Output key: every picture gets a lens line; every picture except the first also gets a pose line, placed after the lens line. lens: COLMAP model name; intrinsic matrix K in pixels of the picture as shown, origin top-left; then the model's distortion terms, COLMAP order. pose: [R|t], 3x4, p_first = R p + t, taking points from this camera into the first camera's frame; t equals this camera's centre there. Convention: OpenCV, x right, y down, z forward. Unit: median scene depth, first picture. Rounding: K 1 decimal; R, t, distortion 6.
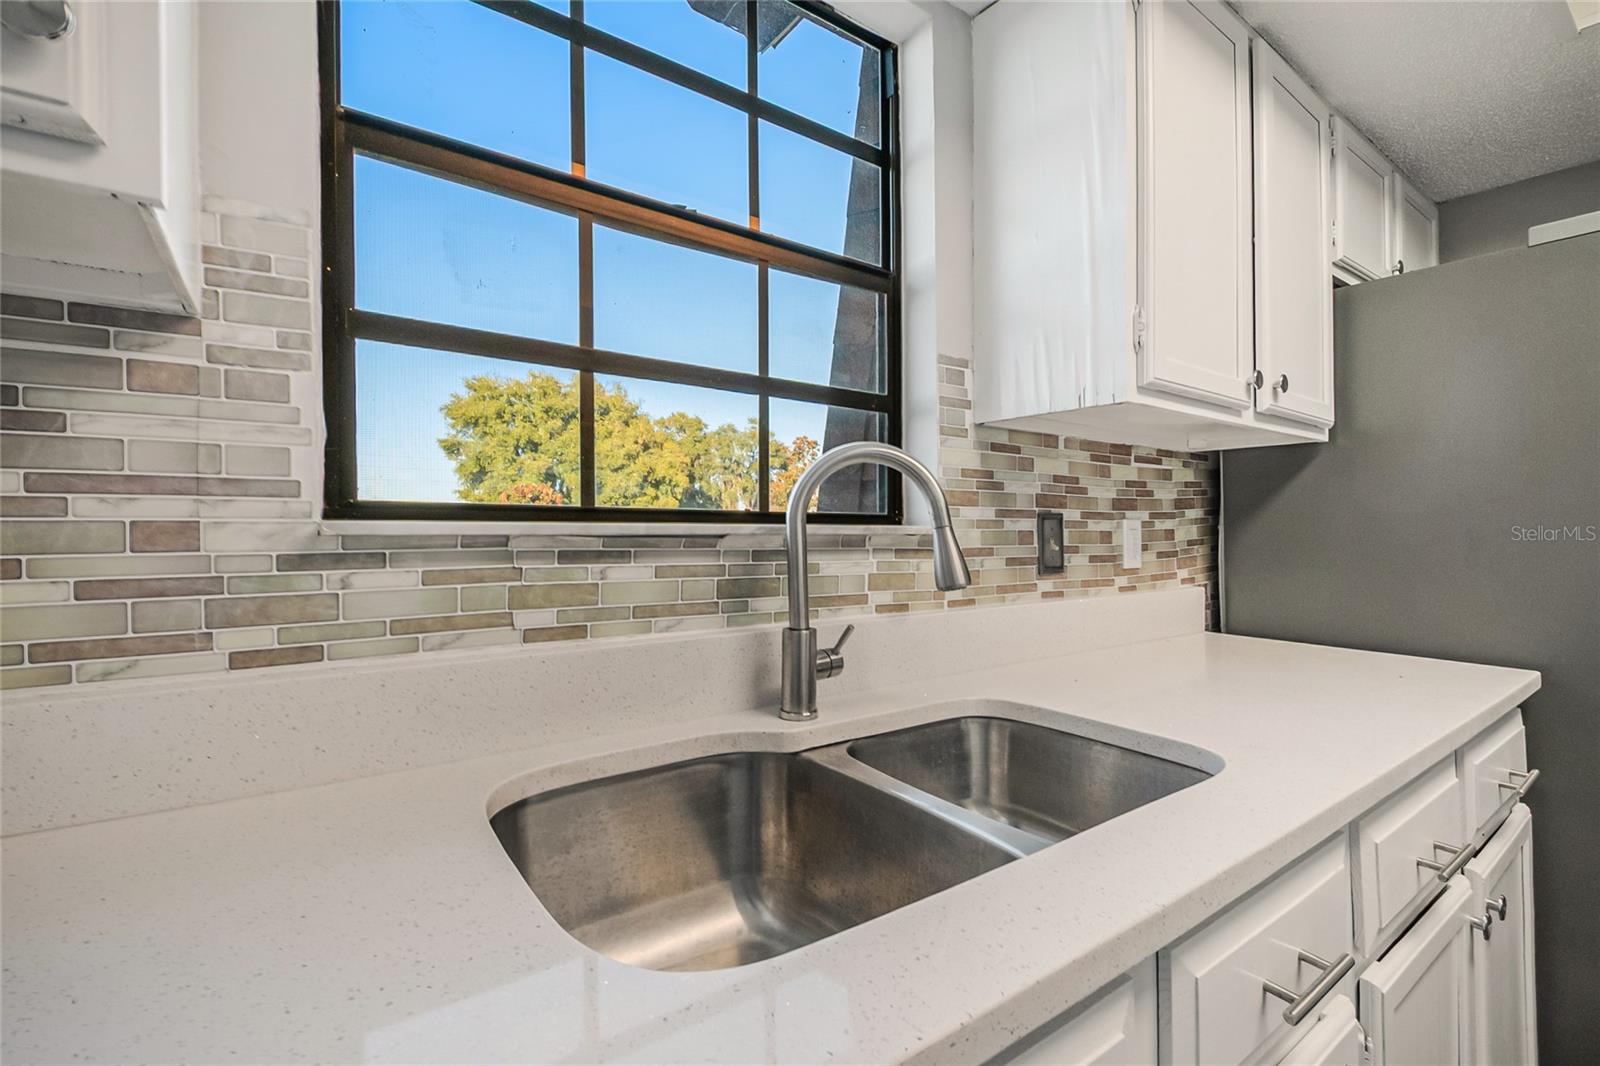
lens RADIAL K [[701.1, 0, 801.5], [0, 701.1, 543.3], [0, 0, 1]] dist [0.007744, -0.008386]
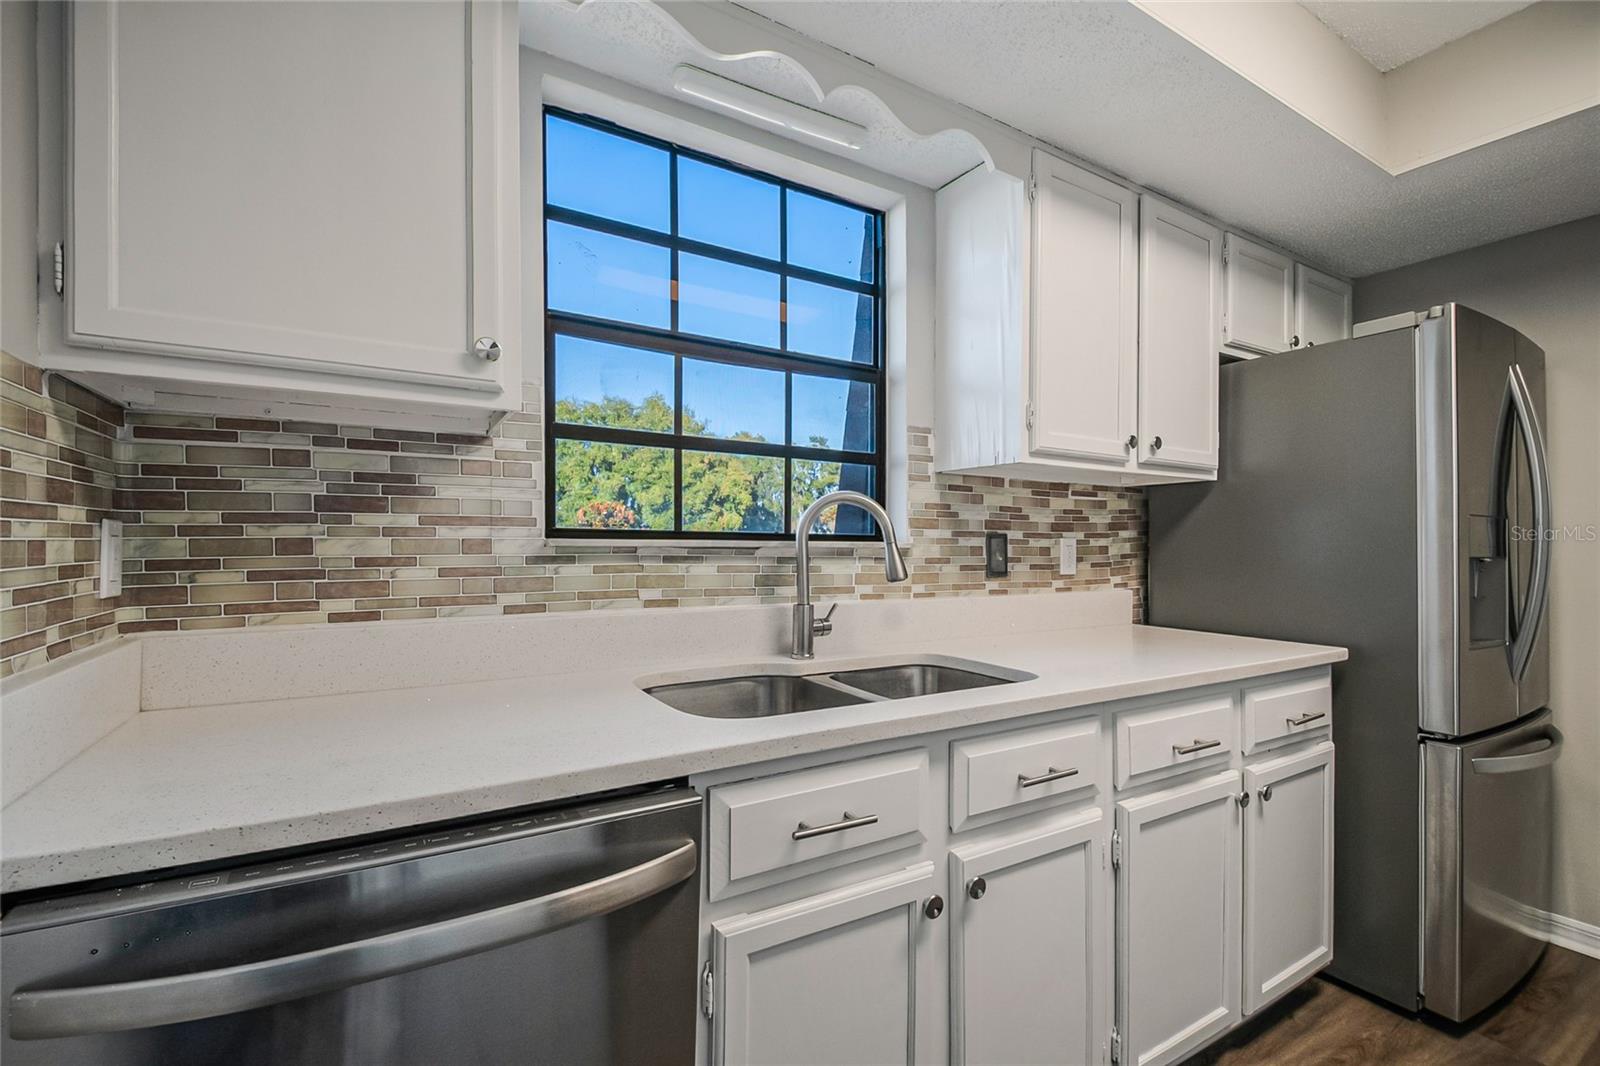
lens RADIAL K [[701.1, 0, 806.5], [0, 701.1, 542.0], [0, 0, 1]] dist [0.007744, -0.008386]
pose [[0.996575, 0.003673, -0.082612, 0.115443], [-0.005662, 0.999700, -0.023846, 0.011447], [0.082500, 0.024232, 0.996296, -0.532103]]
